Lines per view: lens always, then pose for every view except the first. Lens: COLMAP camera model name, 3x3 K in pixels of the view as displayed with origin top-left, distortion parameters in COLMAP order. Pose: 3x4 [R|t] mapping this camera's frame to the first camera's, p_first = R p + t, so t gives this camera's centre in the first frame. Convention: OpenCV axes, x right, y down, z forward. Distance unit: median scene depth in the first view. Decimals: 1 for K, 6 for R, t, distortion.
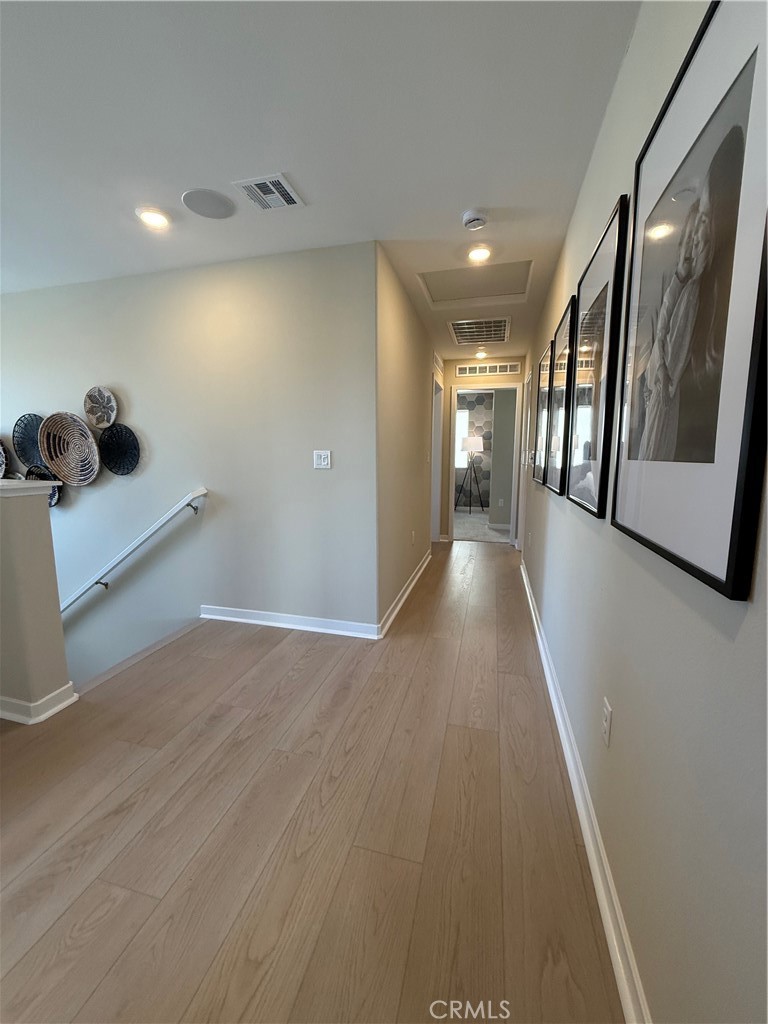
lens RADIAL K [[407.0, 0, 385.6], [0, 407.0, 509.1], [0, 0, 1]] dist [-0.002812, -0.000270]
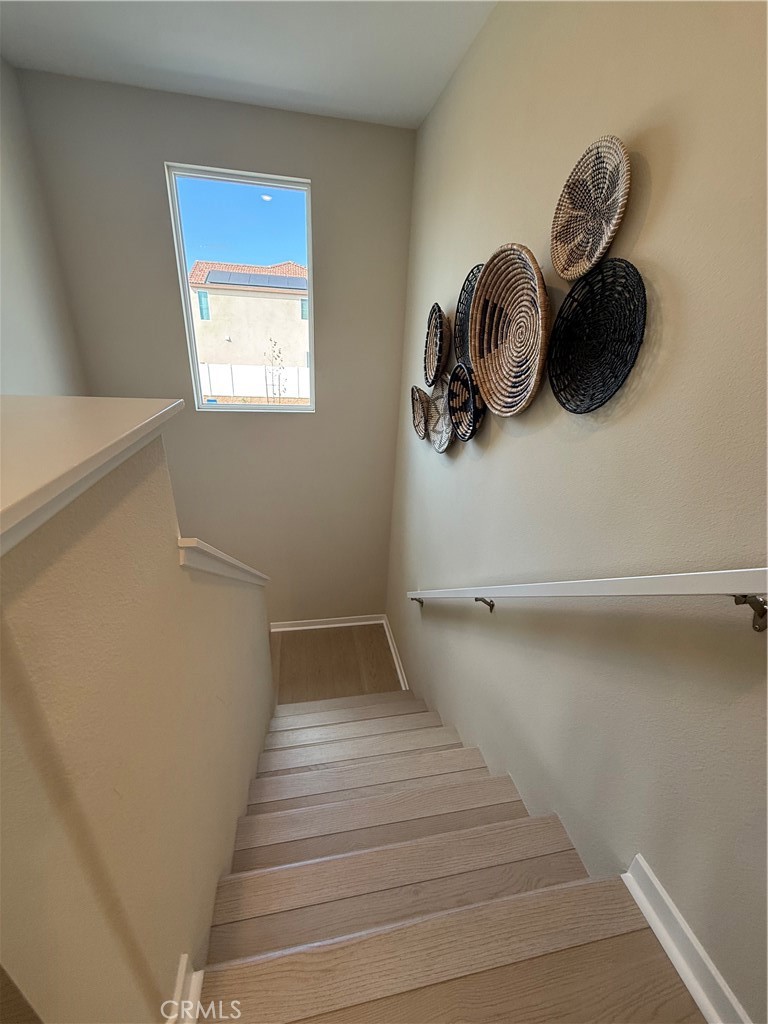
lens RADIAL K [[407.0, 0, 384.0], [0, 407.0, 515.5], [0, 0, 1]] dist [-0.002812, -0.000270]
pose [[0.438610, 0.385947, -0.811582, -0.377294], [-0.170776, 0.922425, 0.346364, -0.095814], [0.882302, -0.013320, 0.470495, 0.658385]]
